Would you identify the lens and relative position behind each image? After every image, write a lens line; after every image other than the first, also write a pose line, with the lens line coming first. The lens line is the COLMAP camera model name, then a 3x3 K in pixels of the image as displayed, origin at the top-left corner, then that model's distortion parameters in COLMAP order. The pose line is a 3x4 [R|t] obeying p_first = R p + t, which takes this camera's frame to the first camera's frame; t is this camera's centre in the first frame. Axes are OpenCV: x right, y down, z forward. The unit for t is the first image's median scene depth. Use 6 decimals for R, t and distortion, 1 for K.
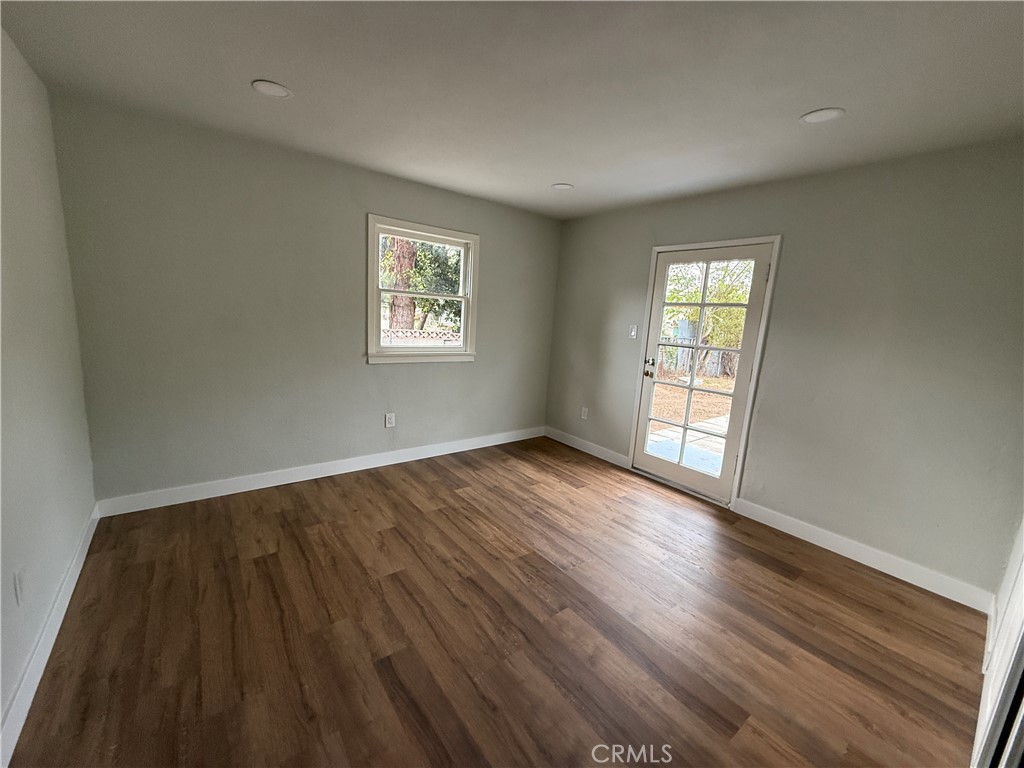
lens RADIAL K [[407.8, 0, 512.8], [0, 407.8, 385.9], [0, 0, 1]] dist [0.000137, 0.000077]
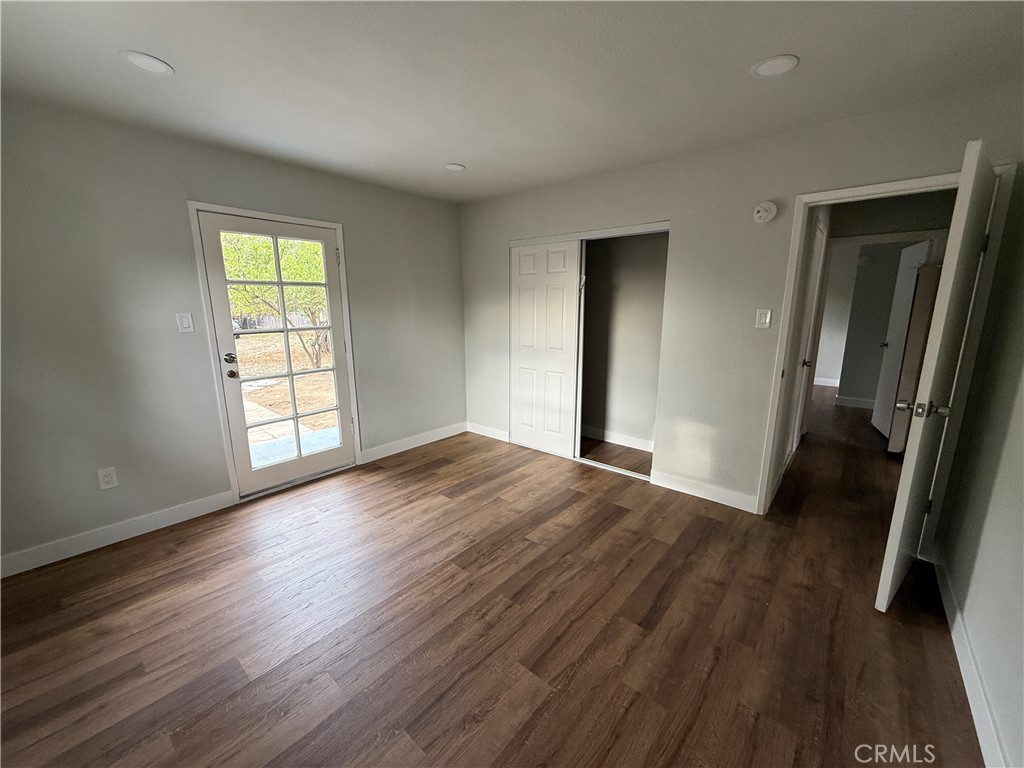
lens RADIAL K [[407.8, 0, 509.0], [0, 407.8, 383.5], [0, 0, 1]] dist [0.000137, 0.000077]
pose [[-0.194248, -0.247850, 0.949125, -0.759157], [0.164927, 0.945529, 0.280665, -0.215498], [-0.966988, 0.211055, -0.142790, 0.920420]]
